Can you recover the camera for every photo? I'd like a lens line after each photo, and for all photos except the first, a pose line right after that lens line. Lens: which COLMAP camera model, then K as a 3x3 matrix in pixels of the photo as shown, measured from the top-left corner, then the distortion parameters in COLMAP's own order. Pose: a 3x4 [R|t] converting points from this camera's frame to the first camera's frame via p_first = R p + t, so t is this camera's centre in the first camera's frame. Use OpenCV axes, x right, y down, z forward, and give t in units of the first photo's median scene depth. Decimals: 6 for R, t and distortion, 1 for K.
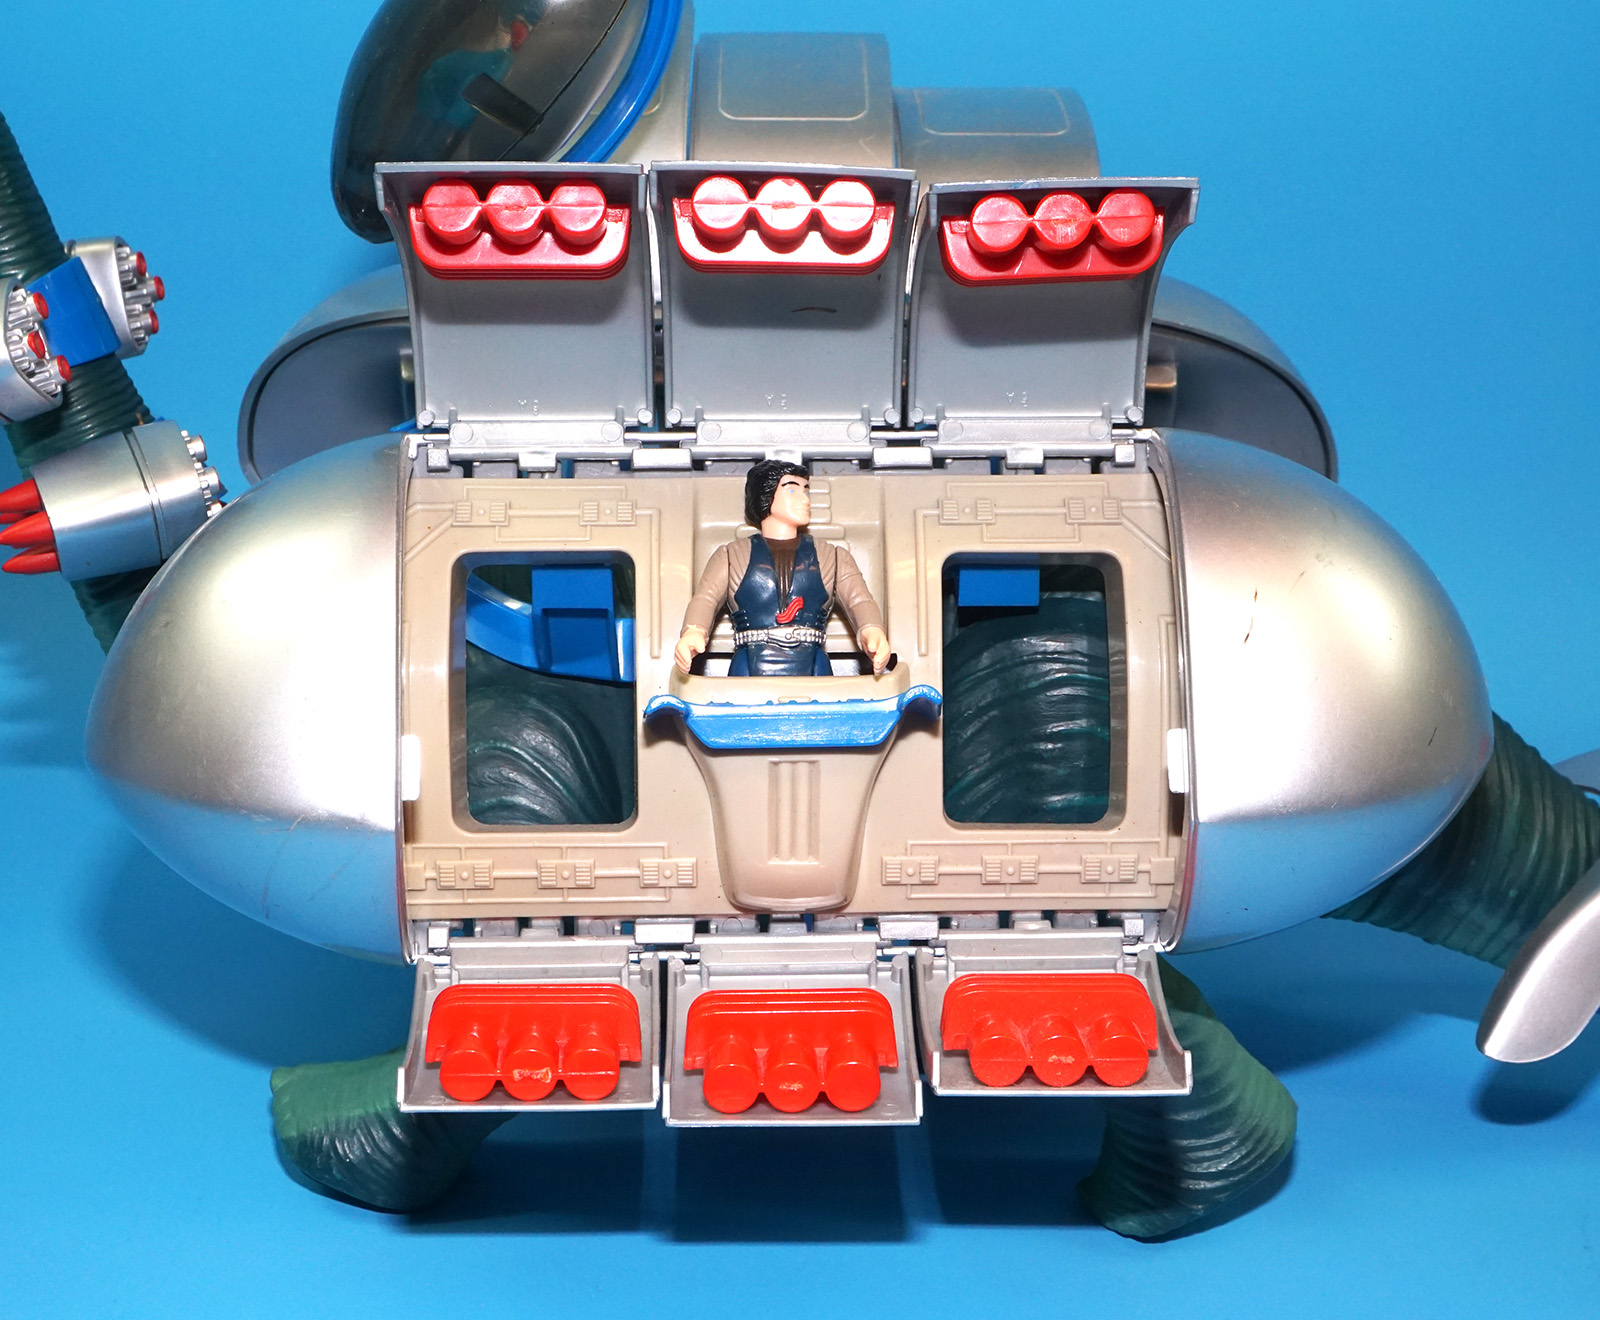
lens RADIAL K [[2817.8, 0, 794.5], [0, 2817.8, 683.0], [0, 0, 1]] dist [0.036280, 0.000000]
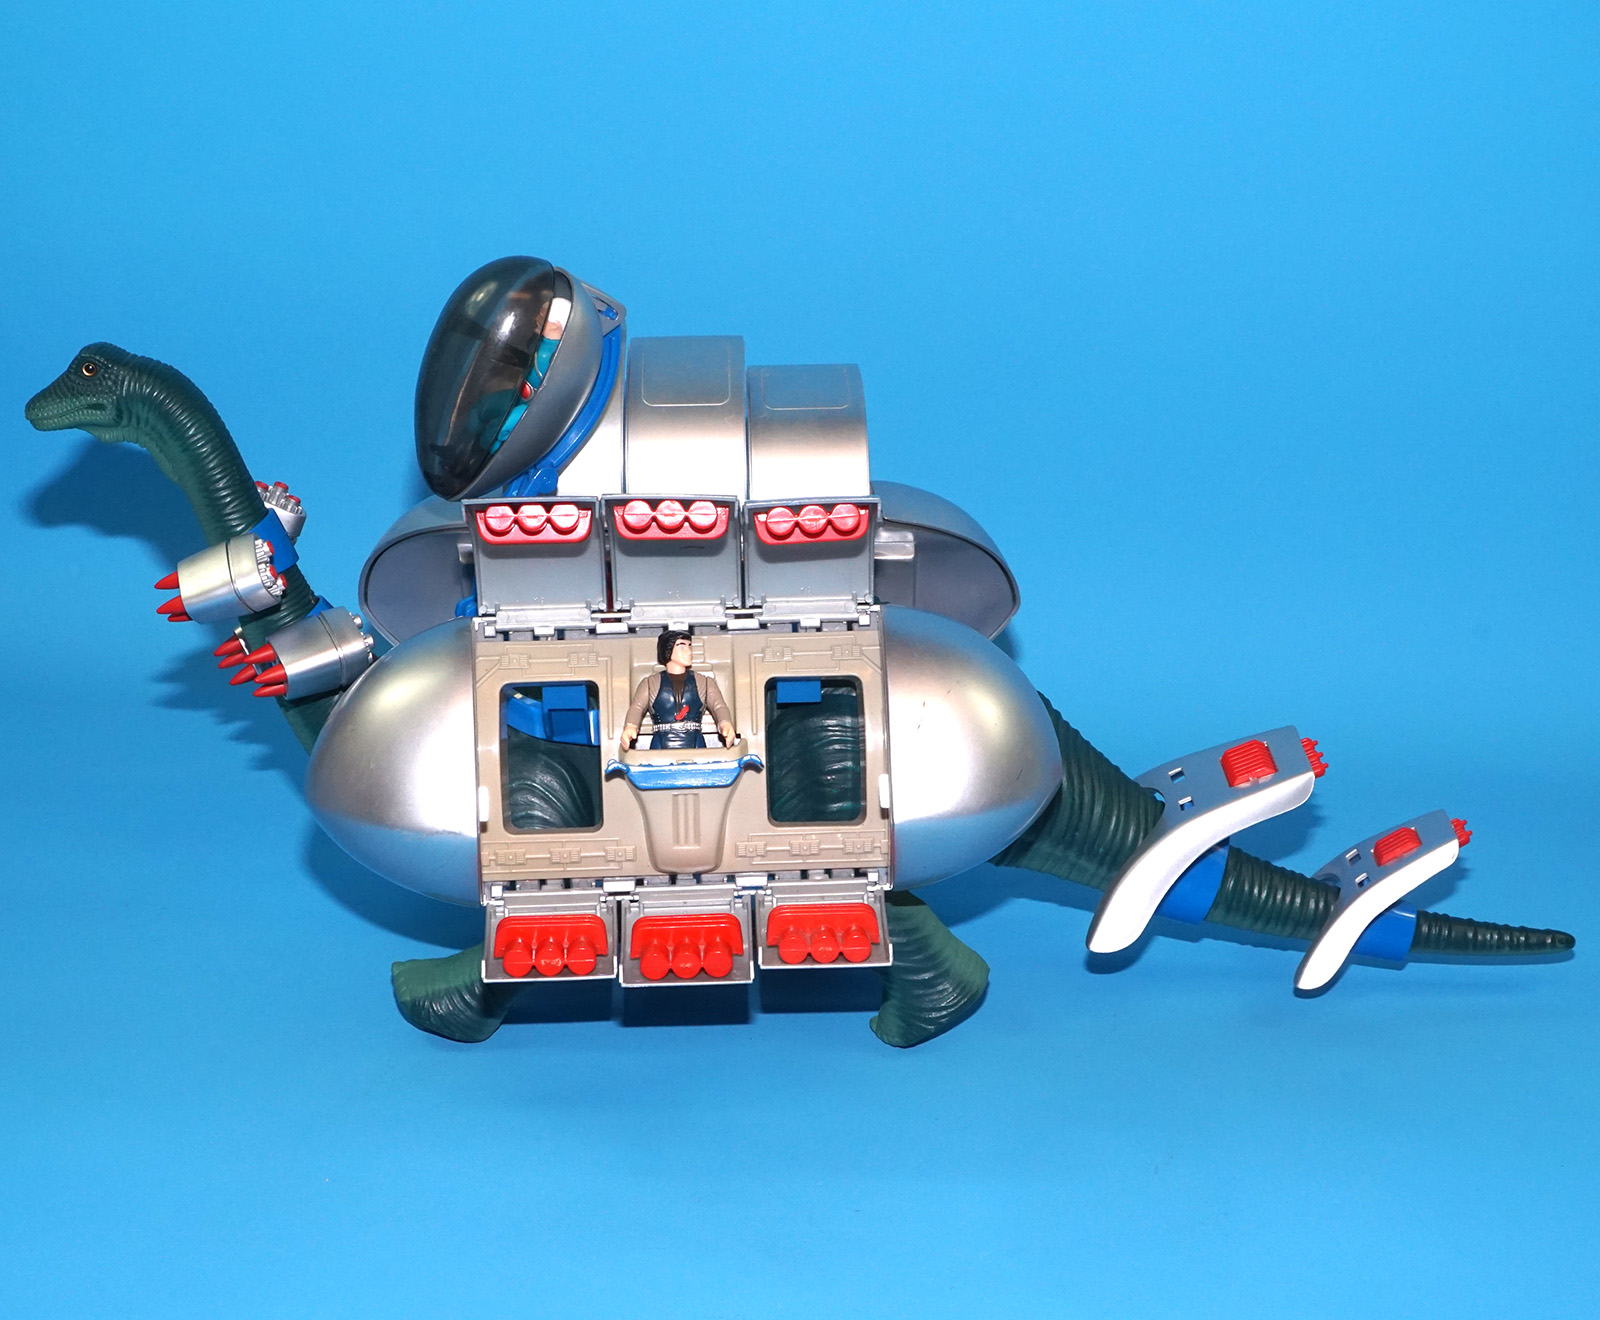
lens RADIAL K [[2683.7, 0, 797.3], [0, 2683.7, 657.5], [0, 0, 1]] dist [0.037650, 0.000000]
pose [[0.999668, -0.021940, 0.013515, 0.050225], [0.021730, 0.999643, 0.015548, -0.086224], [-0.013851, -0.015249, 0.999788, -0.762079]]
